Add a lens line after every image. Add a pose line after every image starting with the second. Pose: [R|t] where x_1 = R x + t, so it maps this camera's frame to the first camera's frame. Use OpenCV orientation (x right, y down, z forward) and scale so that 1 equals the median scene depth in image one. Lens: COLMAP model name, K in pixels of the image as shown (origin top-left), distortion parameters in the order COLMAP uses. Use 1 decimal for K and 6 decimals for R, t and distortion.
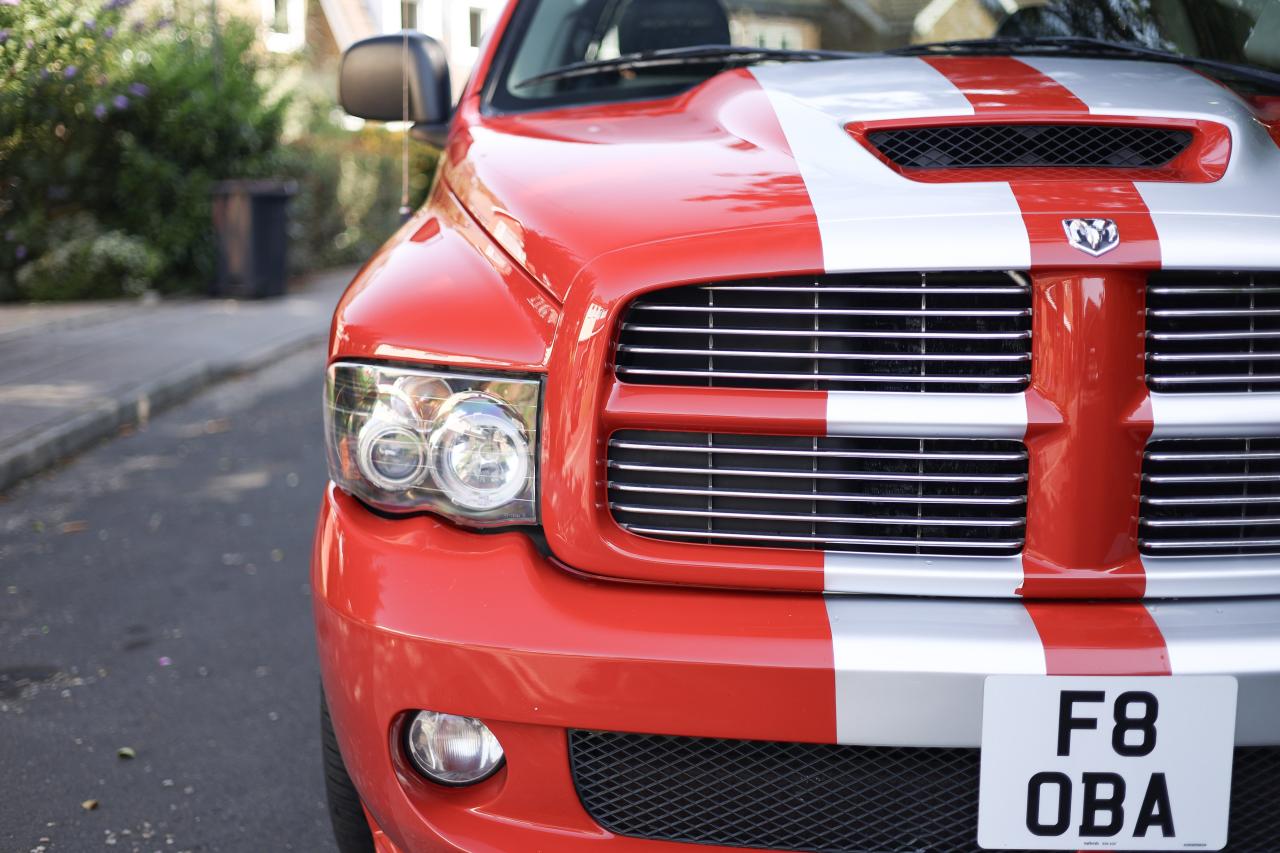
lens RADIAL K [[1793.1, 0, 640.0], [0, 1793.1, 426.5], [0, 0, 1]] dist [0.010903, -0.041093]
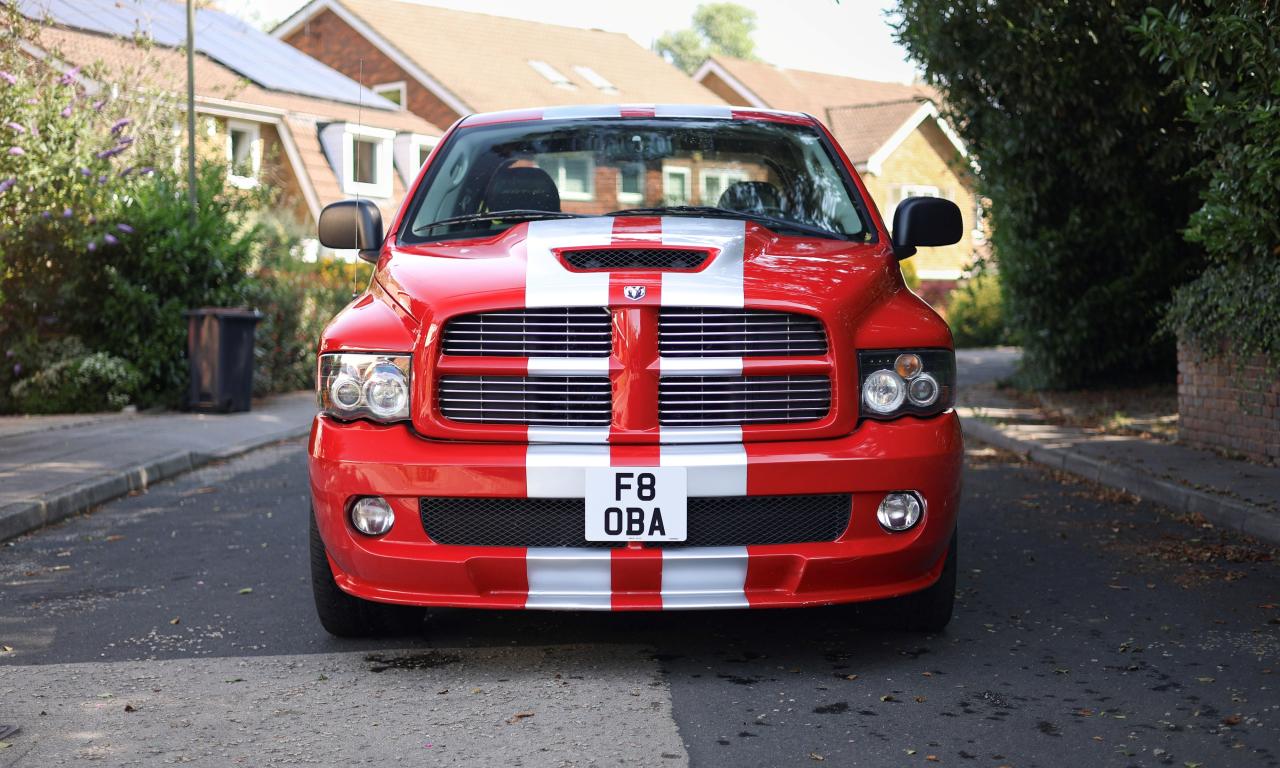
lens RADIAL K [[1957.5, 0, 640.0], [0, 1957.5, 384.0], [0, 0, 1]] dist [0.019890, 0.015711]
pose [[0.999909, 0.001551, 0.013375, 0.141216], [-0.000132, 0.994432, -0.105385, 0.189288], [-0.013464, 0.105373, 0.994342, -1.041393]]
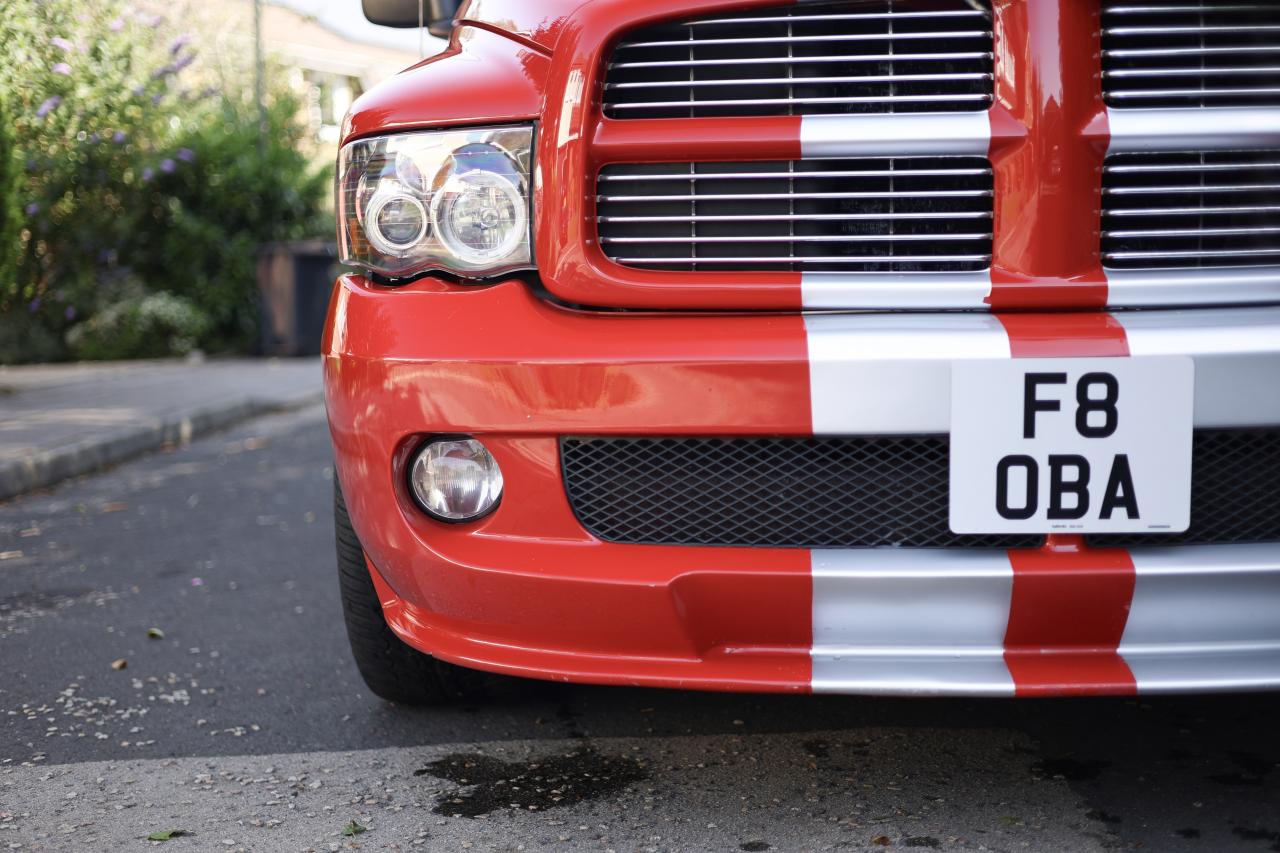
lens RADIAL K [[1787.3, 0, 640.0], [0, 1787.3, 426.5], [0, 0, 1]] dist [0.003599, 0.043661]
pose [[0.999623, -0.011213, -0.025046, 0.021572], [0.009659, 0.998069, -0.061358, 0.146661], [0.025686, 0.061093, 0.997802, -0.029140]]
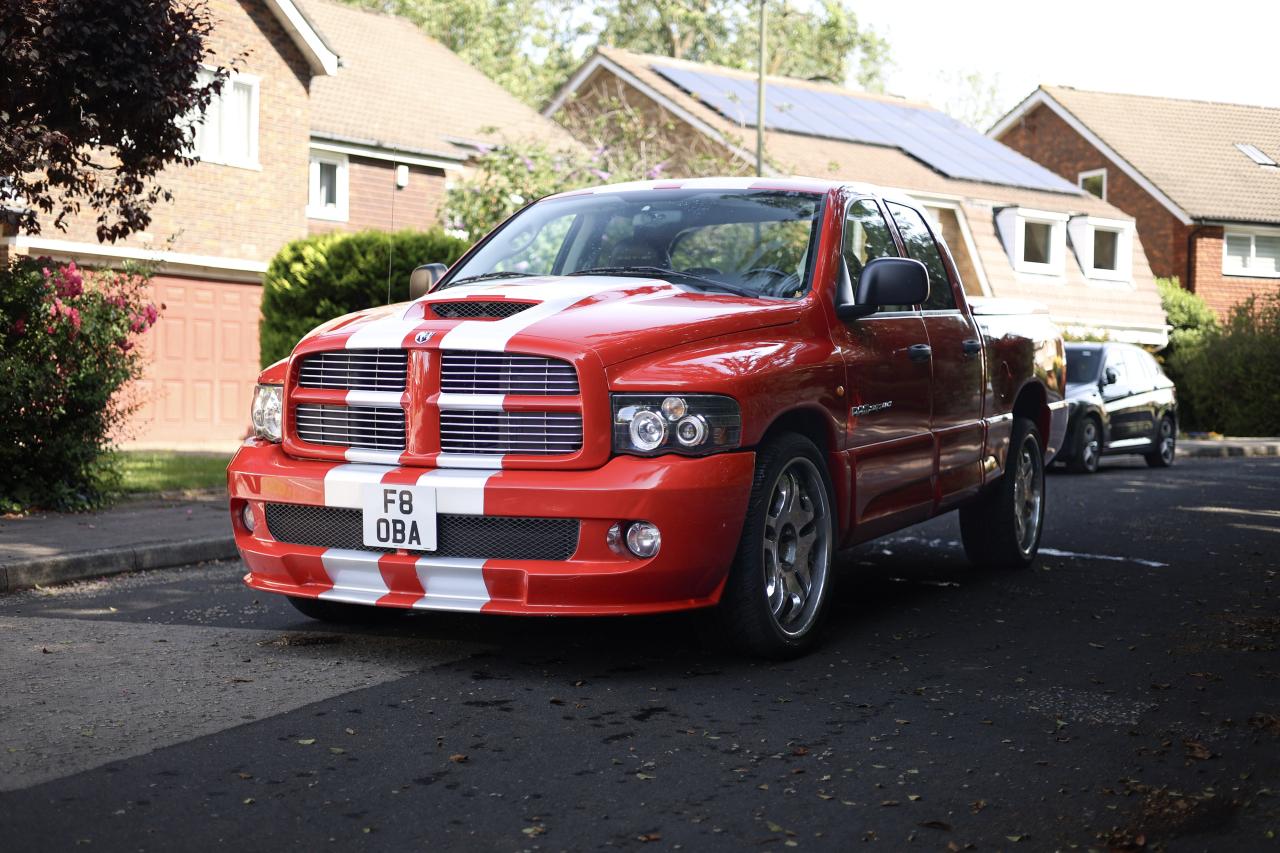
lens RADIAL K [[1787.3, 0, 640.0], [0, 1787.3, 426.5], [0, 0, 1]] dist [0.003599, 0.043661]
pose [[0.908230, 0.035480, -0.416966, 1.113161], [-0.084279, 0.991491, -0.099209, 0.182940], [0.409898, 0.125246, 0.903492, -0.899271]]
